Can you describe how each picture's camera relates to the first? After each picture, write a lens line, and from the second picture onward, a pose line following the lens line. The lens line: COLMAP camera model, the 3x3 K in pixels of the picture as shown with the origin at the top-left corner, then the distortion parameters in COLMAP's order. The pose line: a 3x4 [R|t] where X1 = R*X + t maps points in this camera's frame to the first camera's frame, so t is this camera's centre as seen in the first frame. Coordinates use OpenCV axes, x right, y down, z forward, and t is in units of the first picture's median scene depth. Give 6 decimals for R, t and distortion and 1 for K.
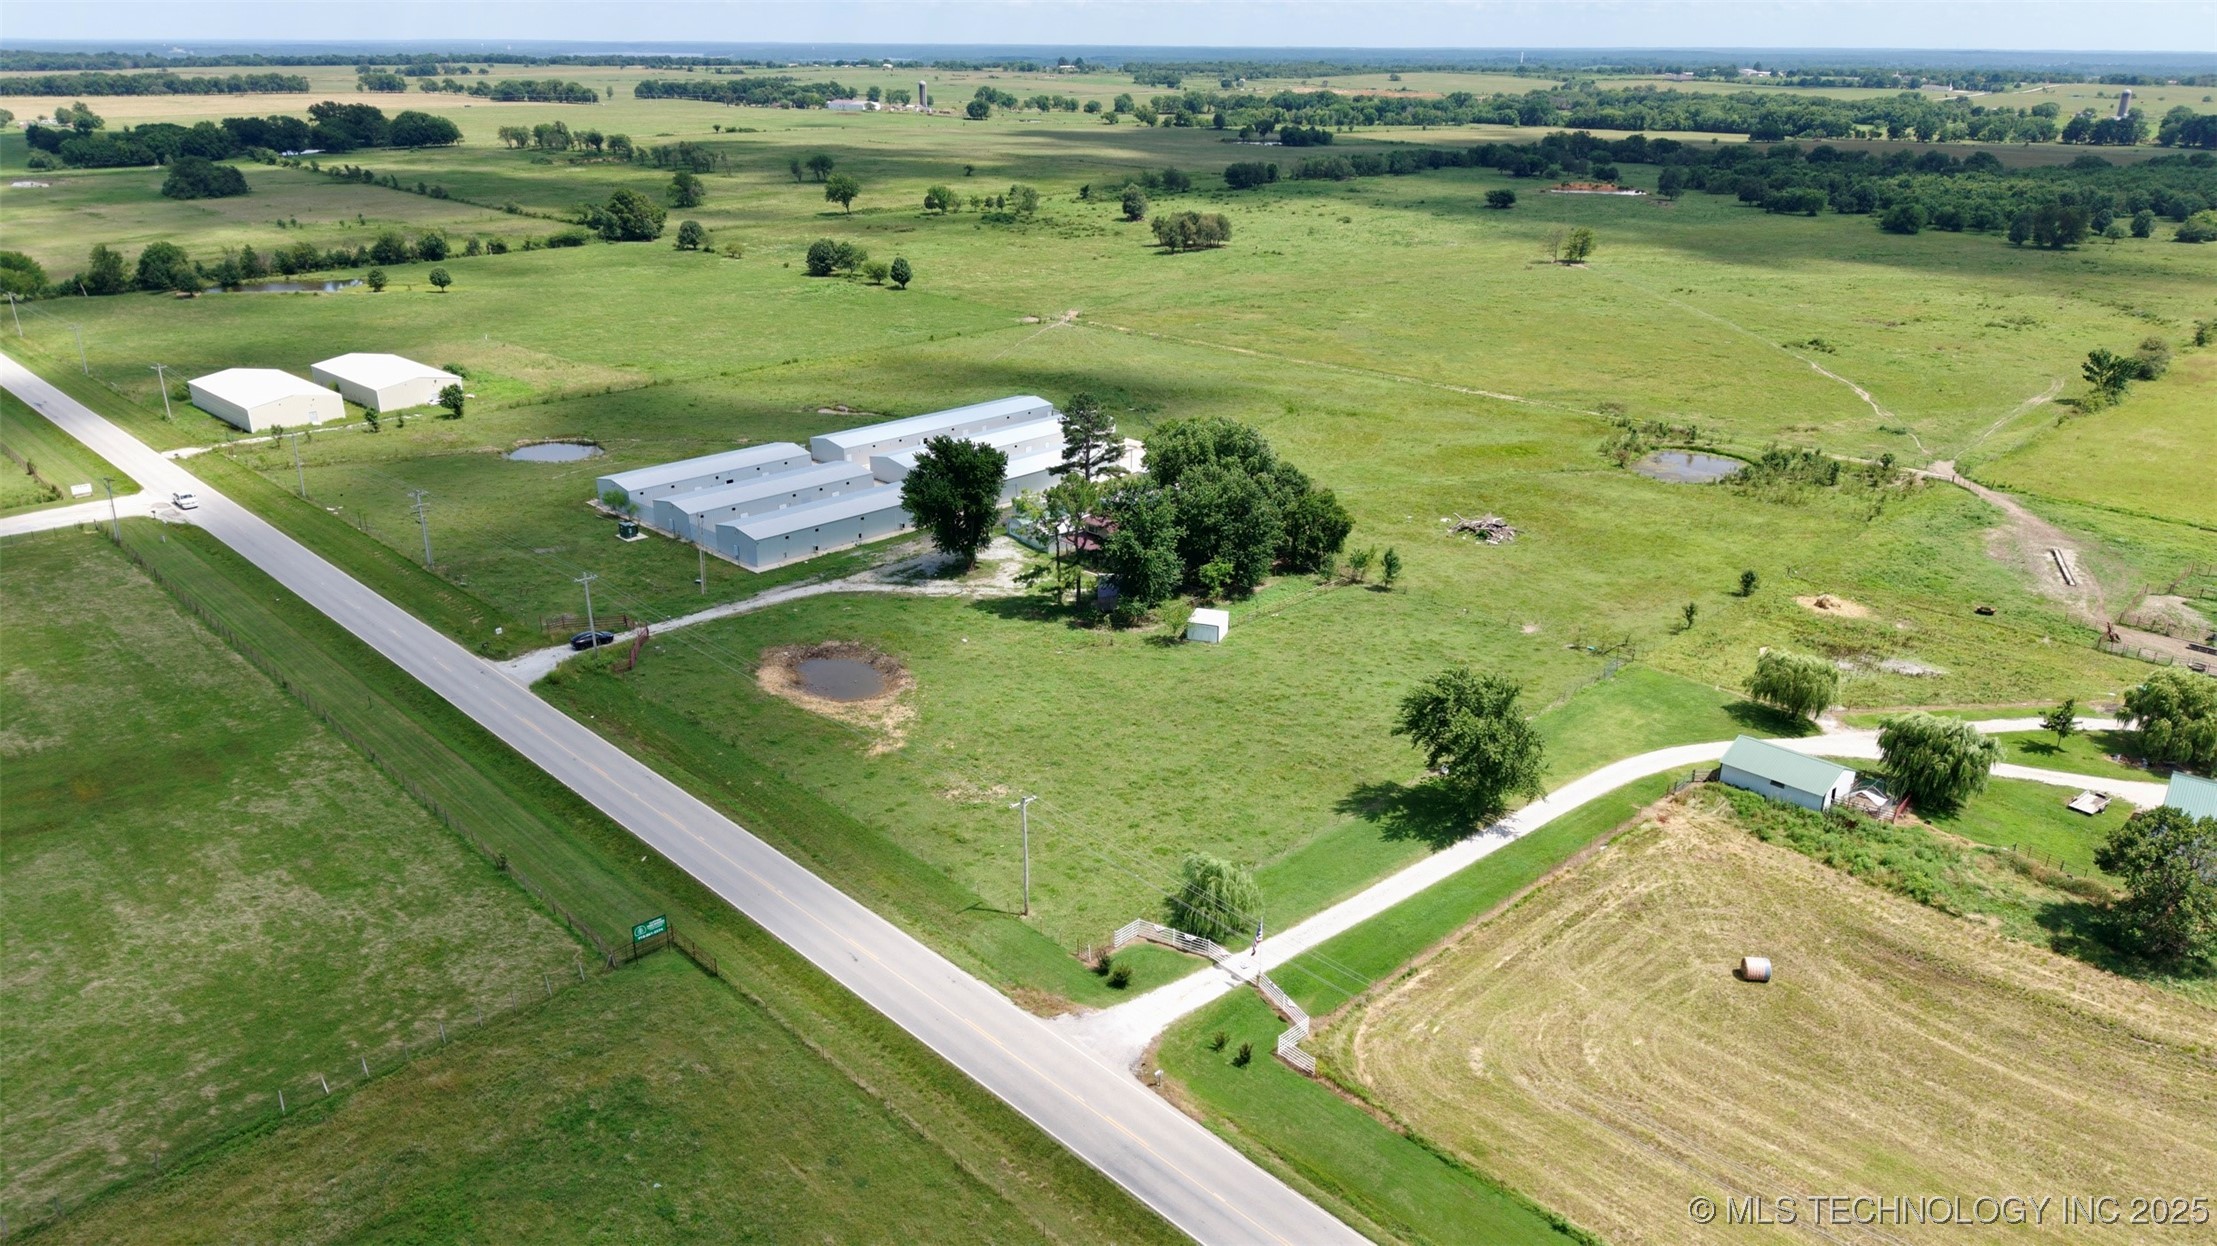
lens RADIAL K [[1479.5, 0, 1108.5], [0, 1479.5, 623.0], [0, 0, 1]] dist [0.017819, -0.001733]
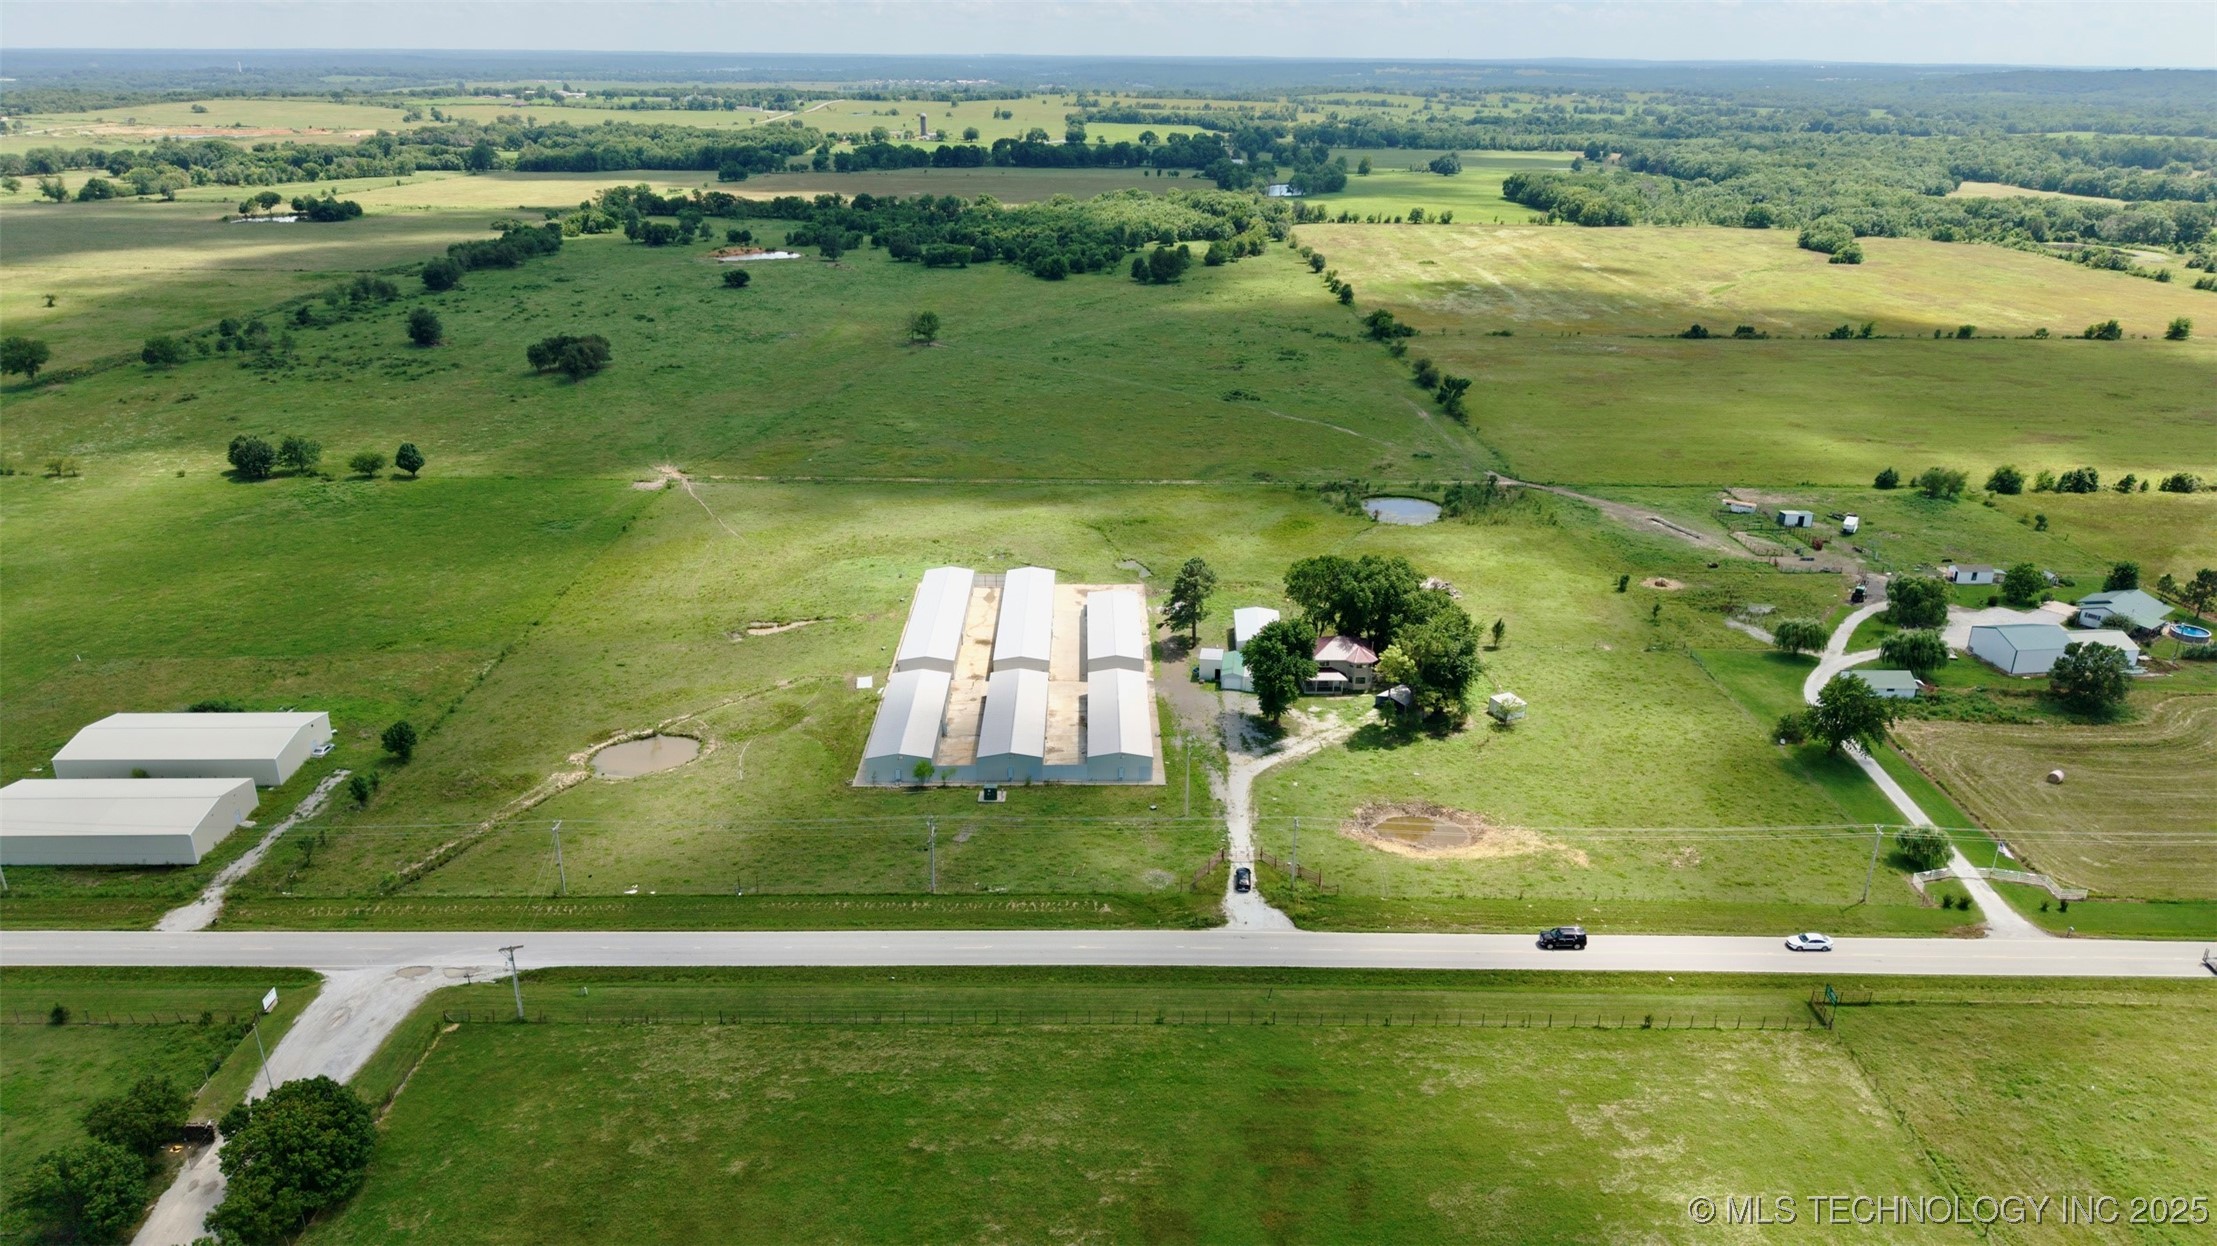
lens RADIAL K [[1479.5, 0, 1108.5], [0, 1479.5, 623.0], [0, 0, 1]] dist [0.017819, -0.001733]
pose [[0.710408, -0.254187, 0.656285, -0.990042], [0.255029, 0.962099, 0.096570, -0.275700], [-0.655958, 0.098768, 0.748308, 0.196955]]
